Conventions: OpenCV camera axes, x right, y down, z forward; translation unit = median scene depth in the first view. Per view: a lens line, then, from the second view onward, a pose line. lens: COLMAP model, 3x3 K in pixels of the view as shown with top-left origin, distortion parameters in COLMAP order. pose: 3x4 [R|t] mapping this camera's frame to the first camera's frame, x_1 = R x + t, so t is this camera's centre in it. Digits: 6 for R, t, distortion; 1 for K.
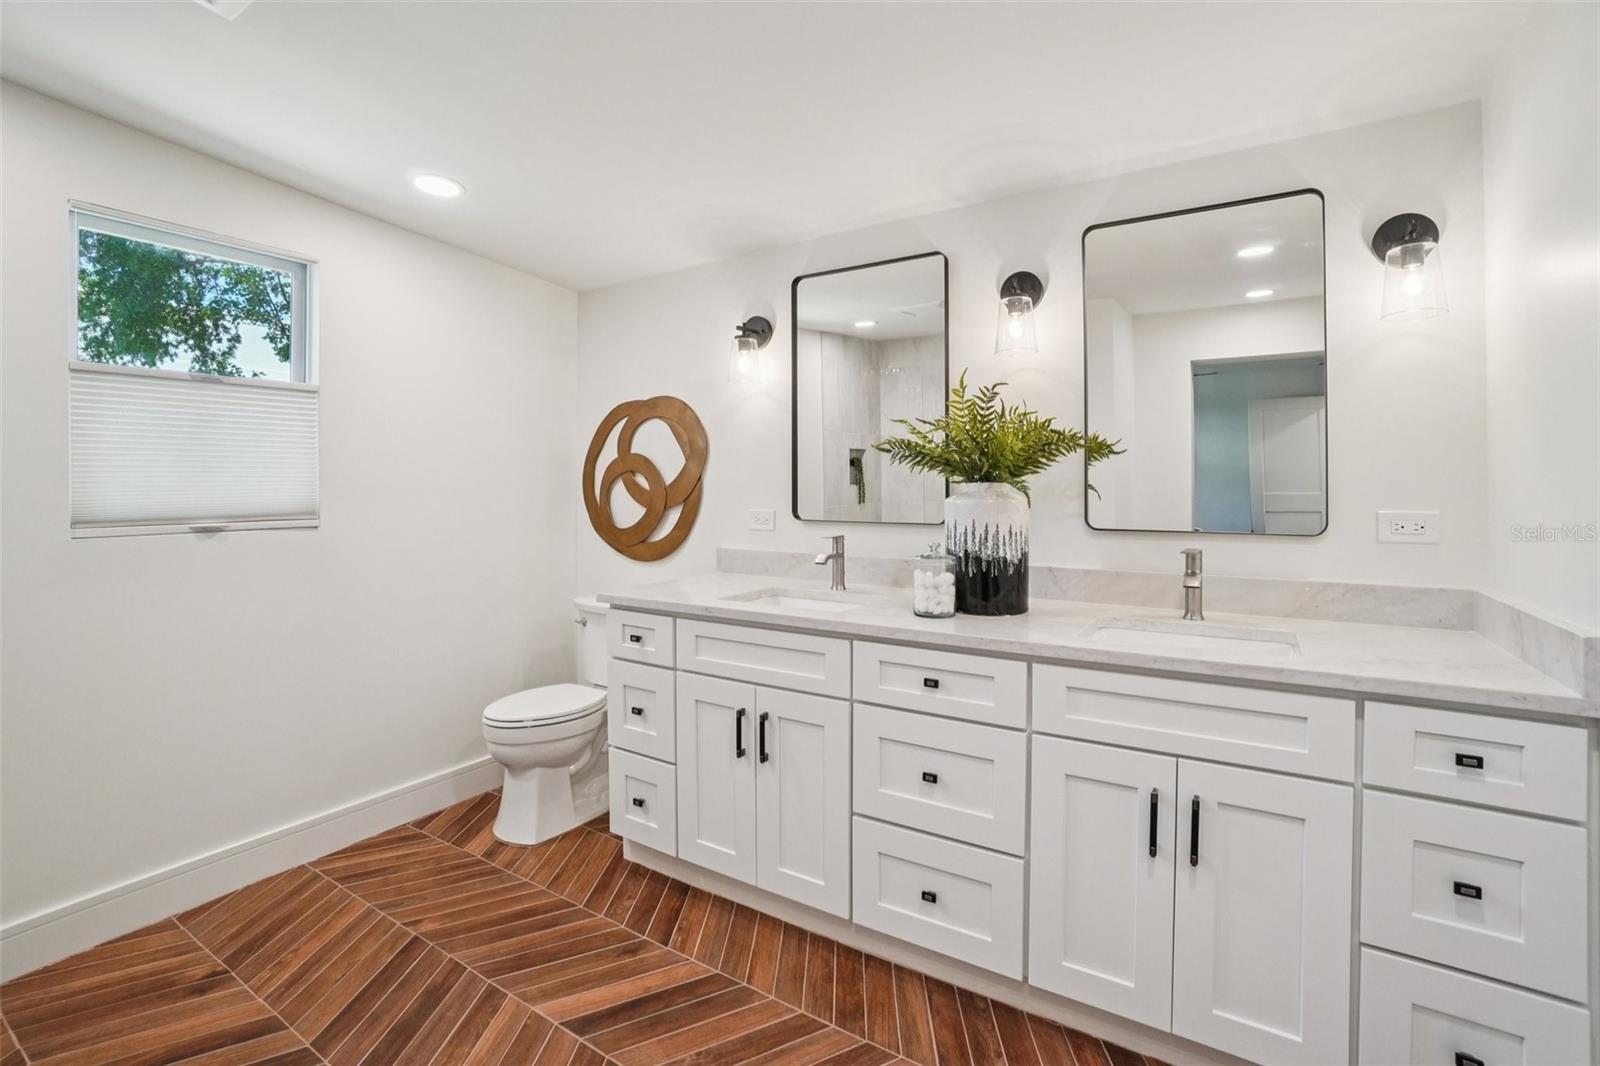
lens RADIAL K [[725.7, 0, 807.1], [0, 725.7, 477.0], [0, 0, 1]] dist [-0.059960, 0.020118]
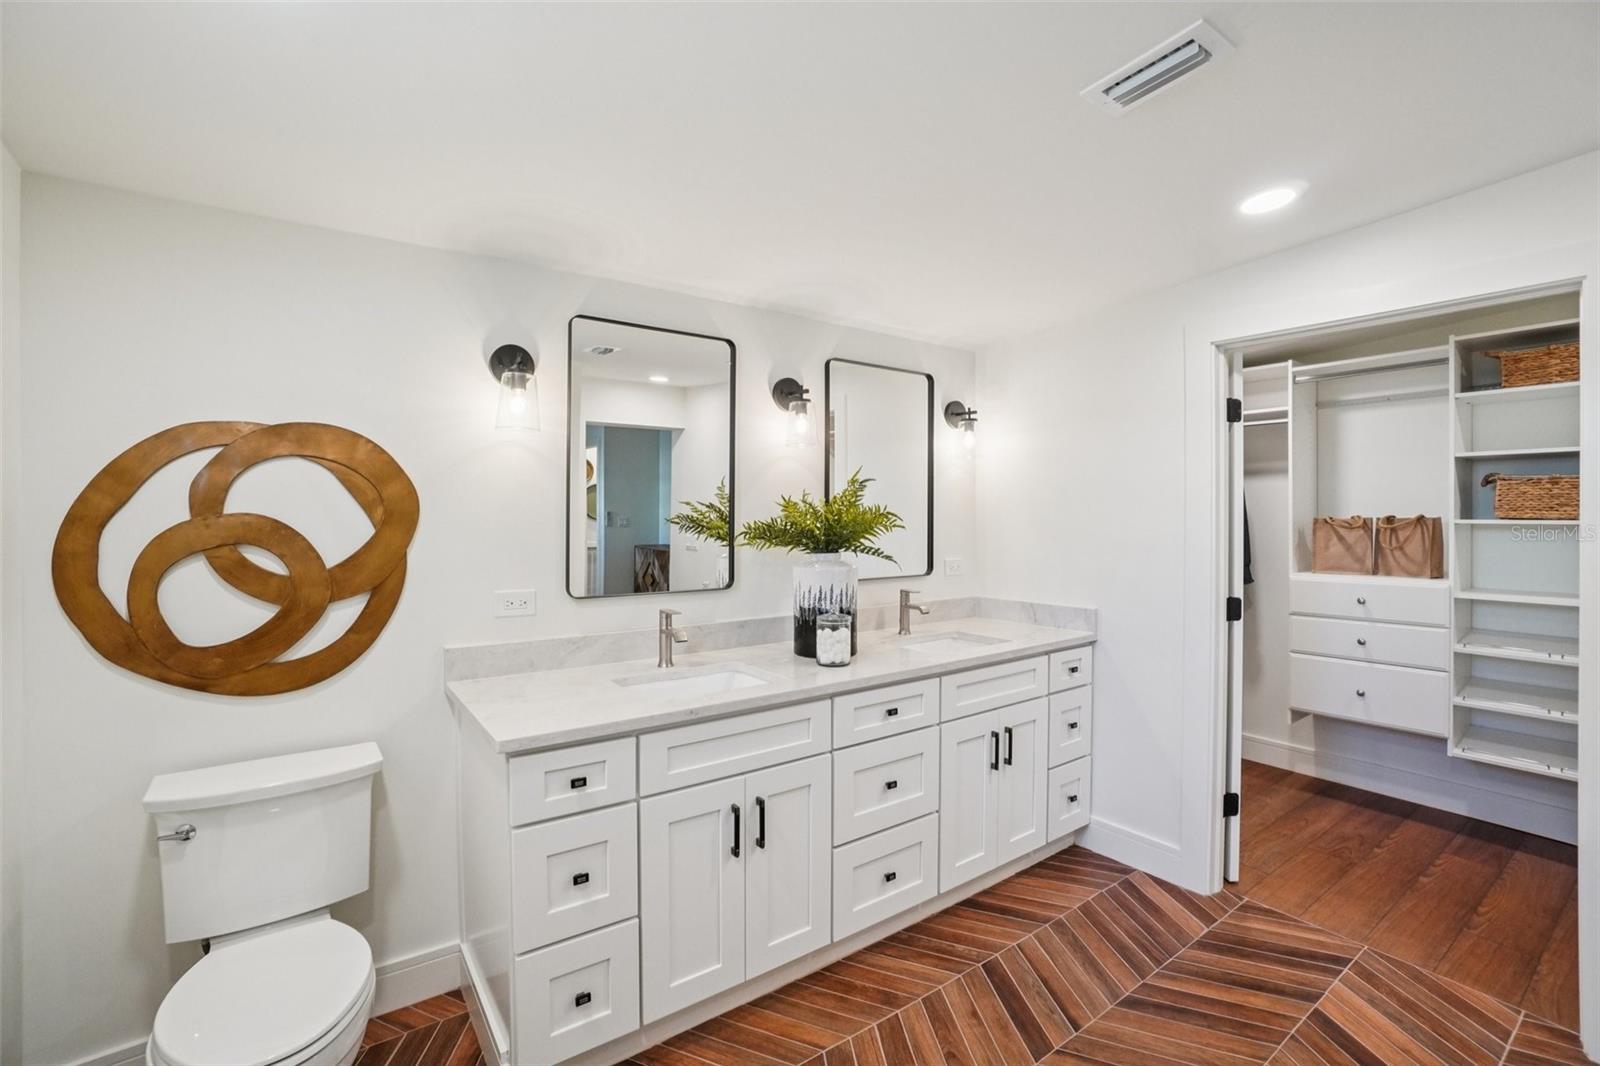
lens RADIAL K [[709.2, 0, 800.3], [0, 709.2, 519.4], [0, 0, 1]] dist [-0.058408, 0.022105]
pose [[0.366713, -0.005005, 0.930321, -0.923635], [-0.012887, 0.999862, 0.010459, -0.061815], [-0.930245, -0.015825, 0.366598, 0.602221]]
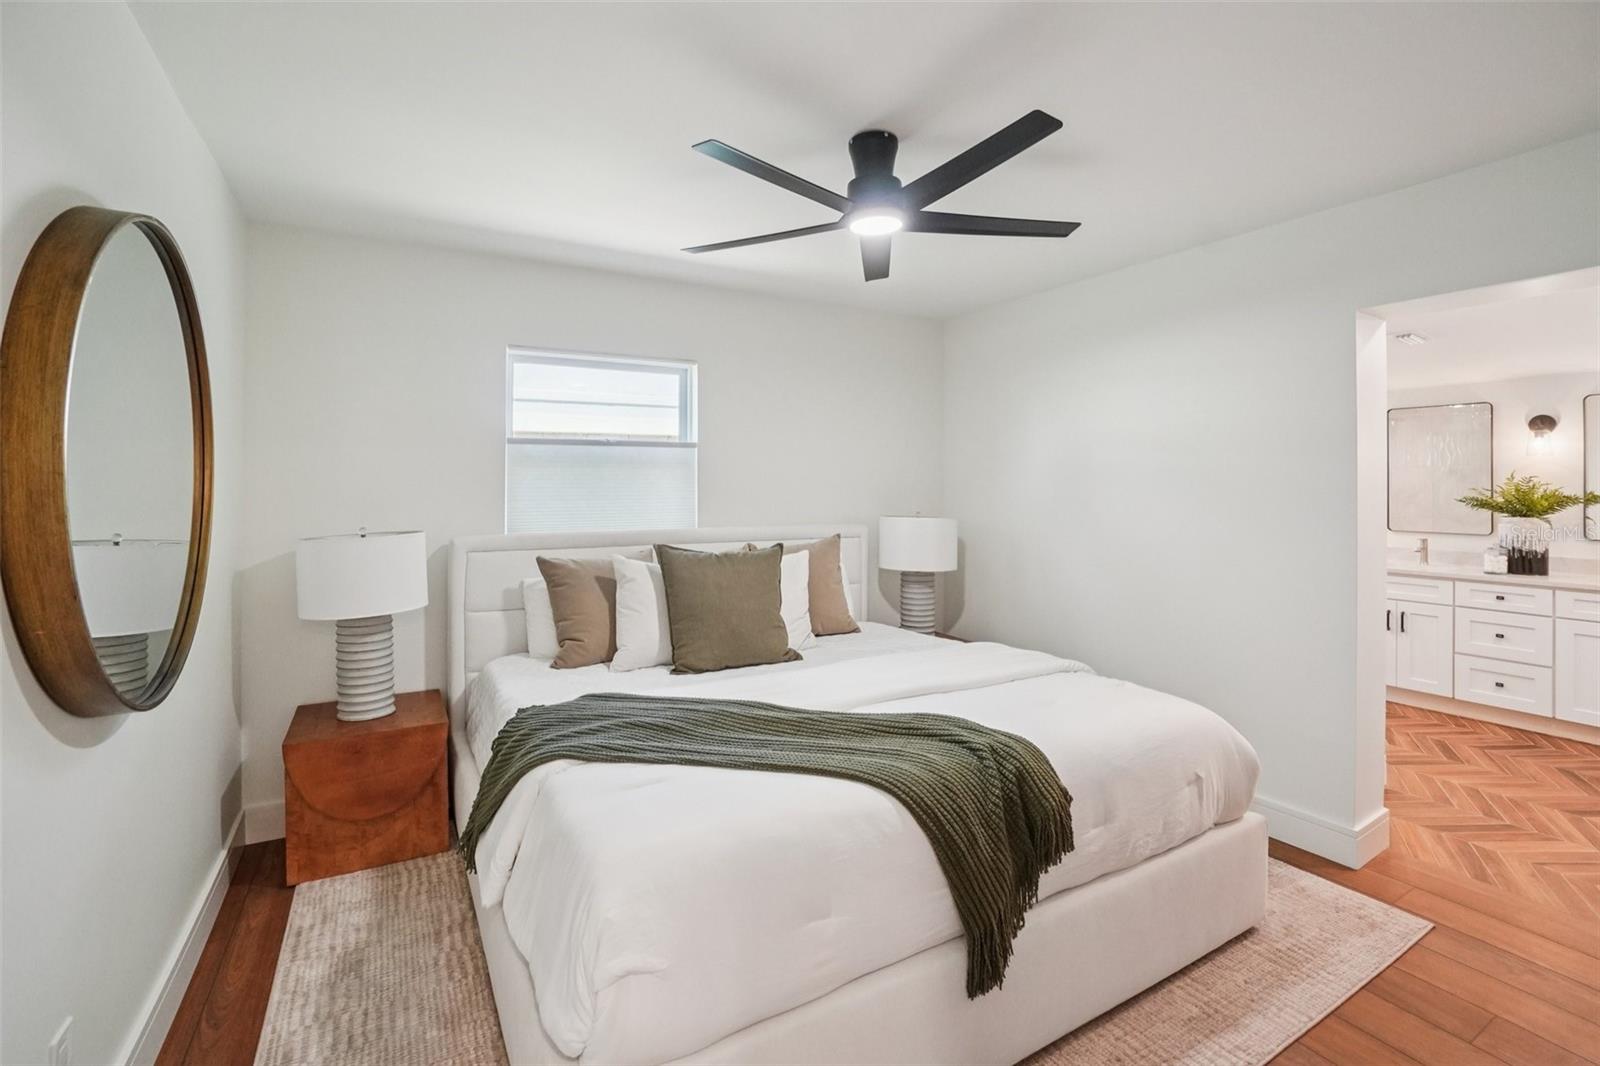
lens RADIAL K [[725.7, 0, 807.1], [0, 725.7, 477.0], [0, 0, 1]] dist [-0.059960, 0.020118]
pose [[0.888497, -0.001843, -0.458879, -0.741731], [0.000678, 0.999996, -0.002703, -0.113330], [0.458882, 0.002091, 0.888495, -1.955150]]
